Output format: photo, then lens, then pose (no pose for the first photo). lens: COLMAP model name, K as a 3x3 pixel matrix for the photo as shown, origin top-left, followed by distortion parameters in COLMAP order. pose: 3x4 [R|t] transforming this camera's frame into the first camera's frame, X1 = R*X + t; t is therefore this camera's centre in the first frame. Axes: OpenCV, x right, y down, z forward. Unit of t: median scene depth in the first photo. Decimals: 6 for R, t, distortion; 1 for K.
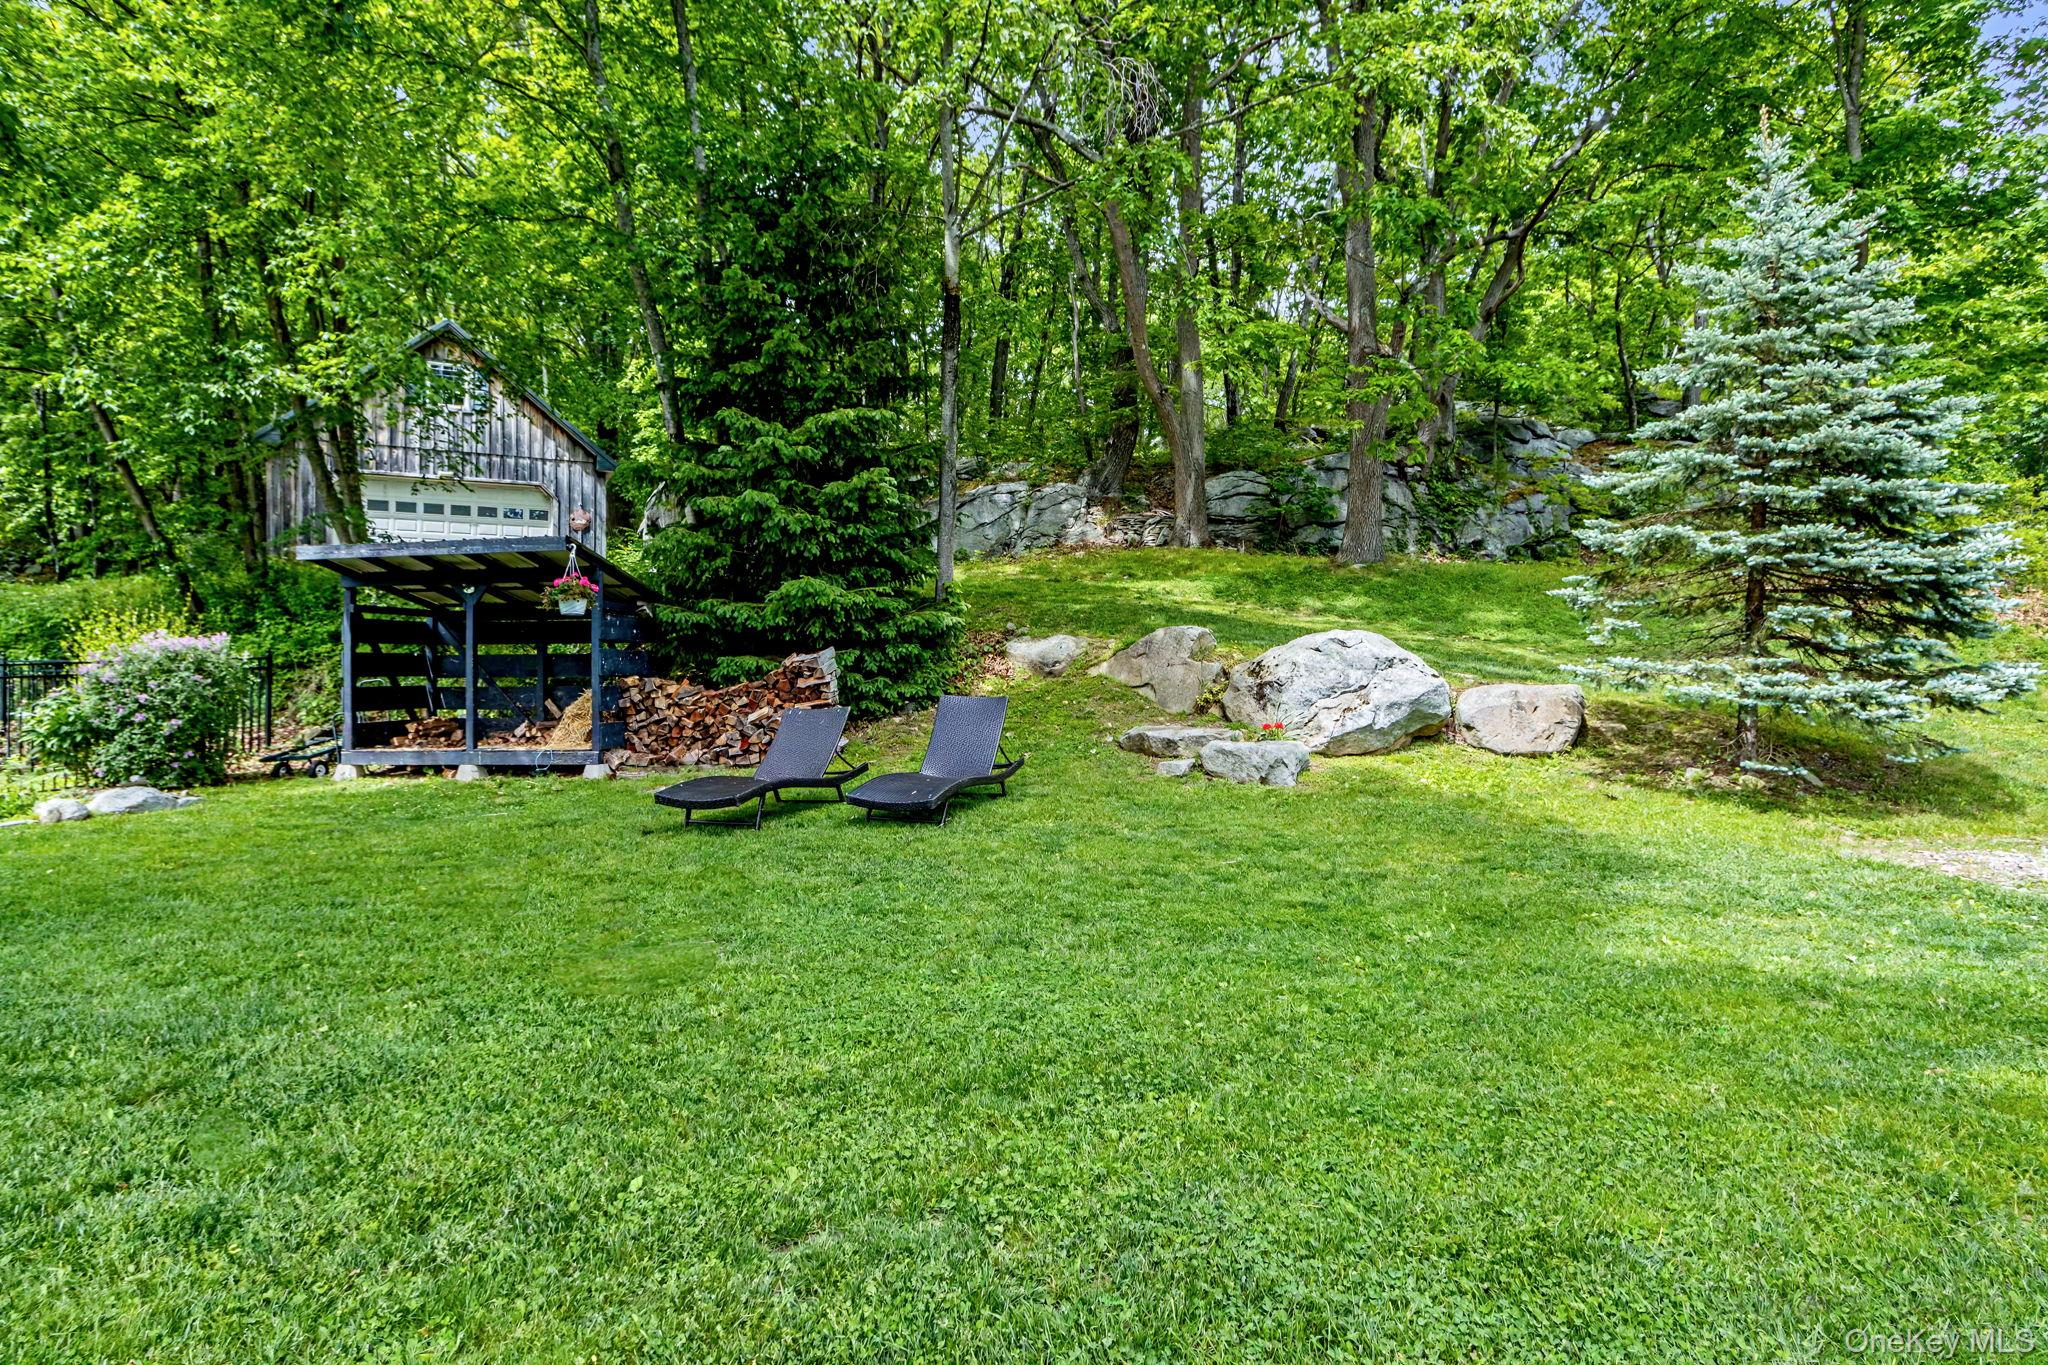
lens RADIAL K [[957.4, 0, 1020.0], [0, 957.4, 676.7], [0, 0, 1]] dist [-0.000386, 0.001299]
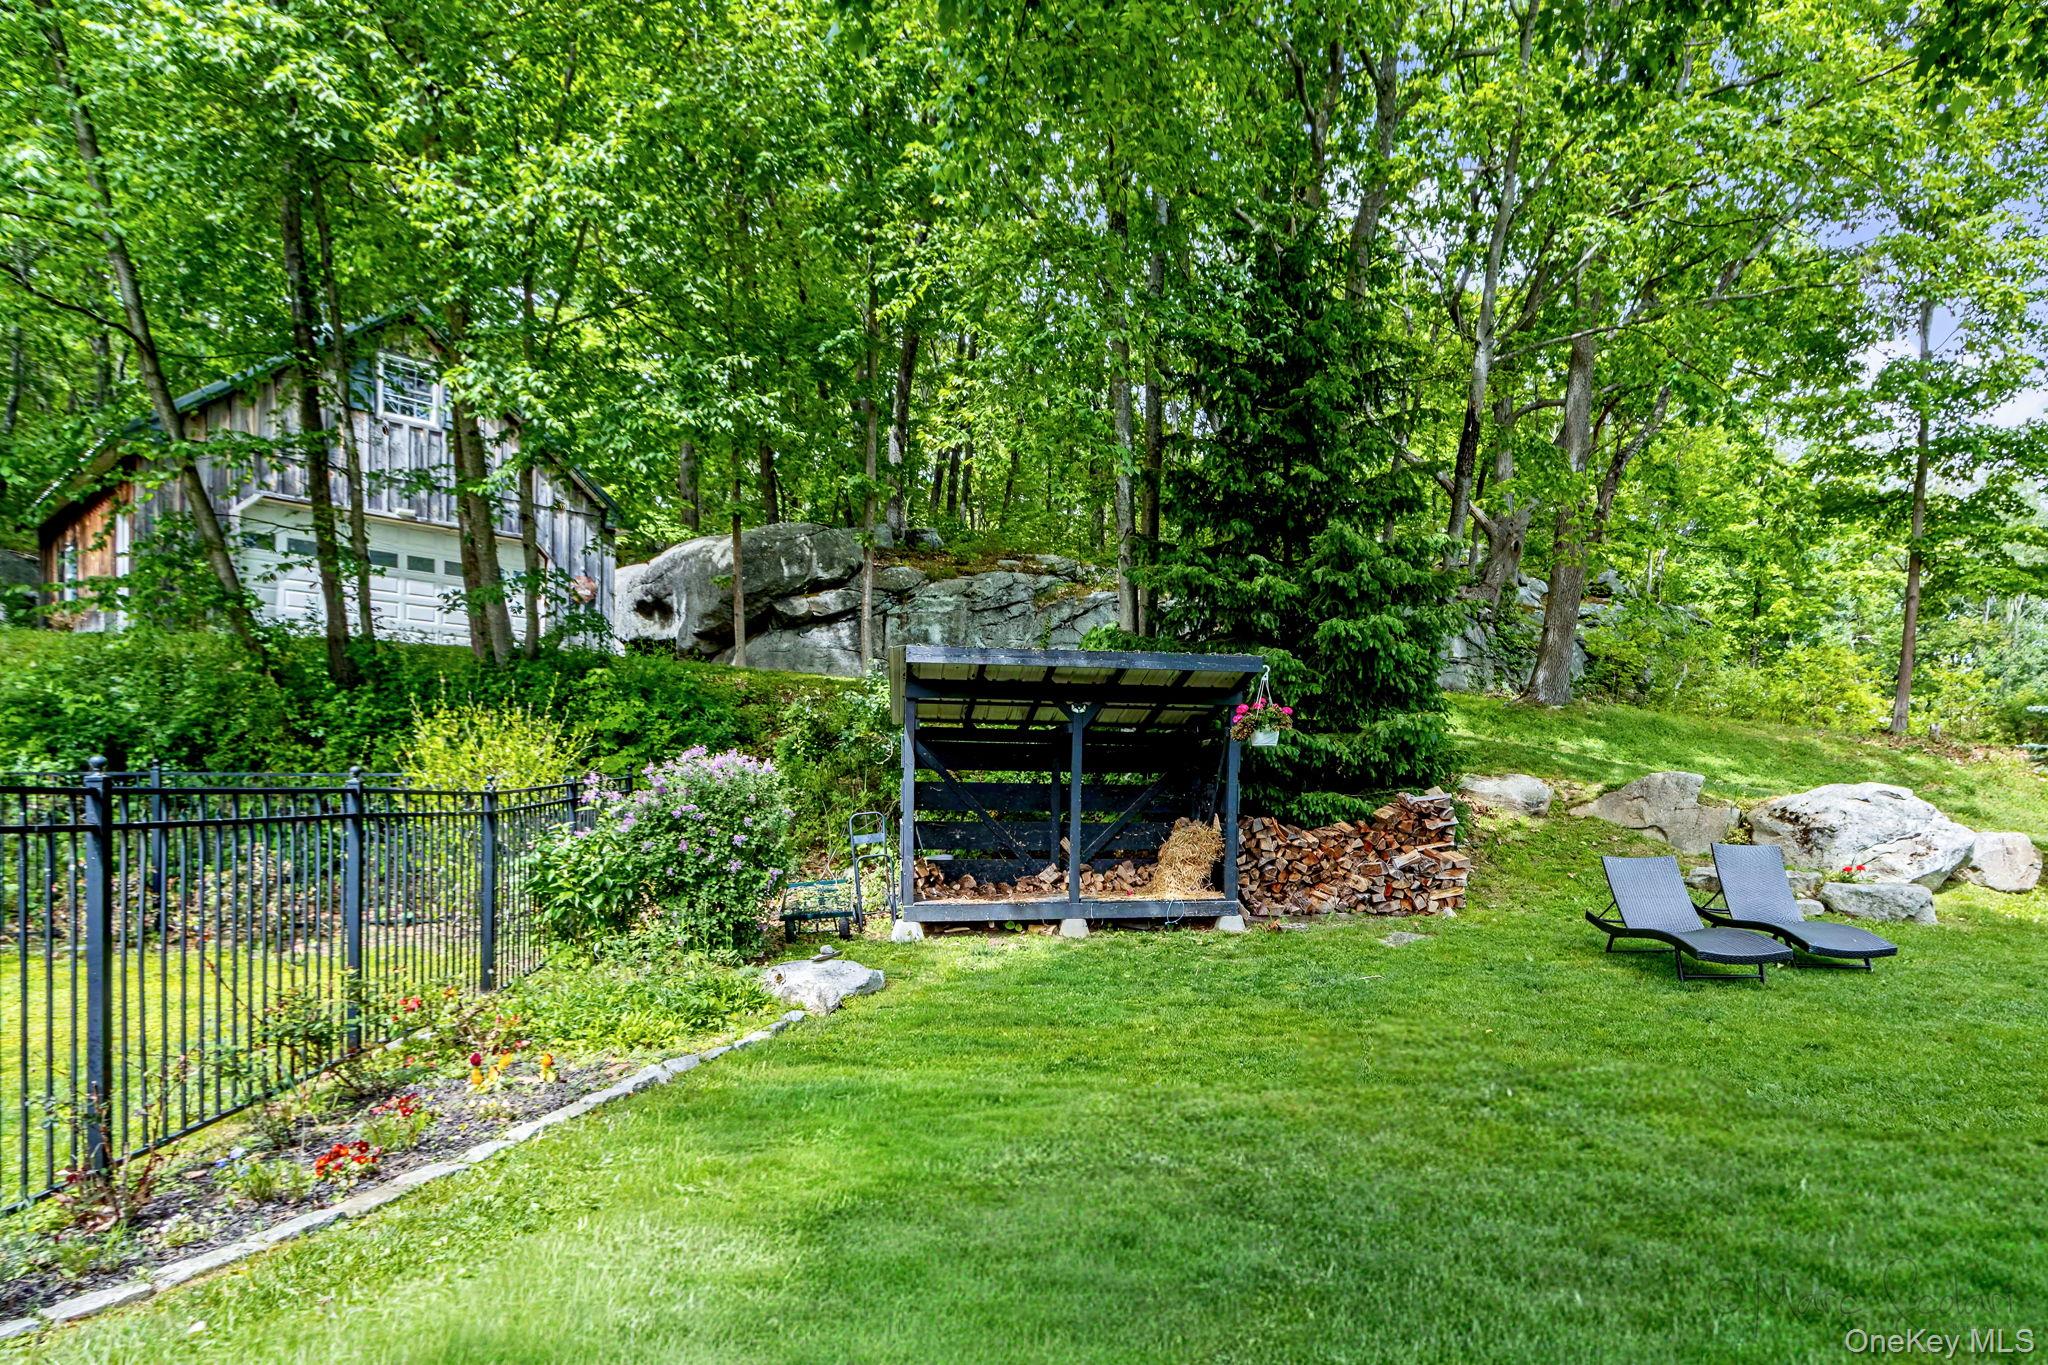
lens RADIAL K [[1061.2, 0, 1116.2], [0, 1061.2, 800.8], [0, 0, 1]] dist [0.000996, 0.000466]
pose [[0.935547, 0.015940, 0.352844, -0.873801], [-0.018817, 0.999812, 0.004726, -0.015714], [-0.352702, -0.011061, 0.935670, 0.125534]]
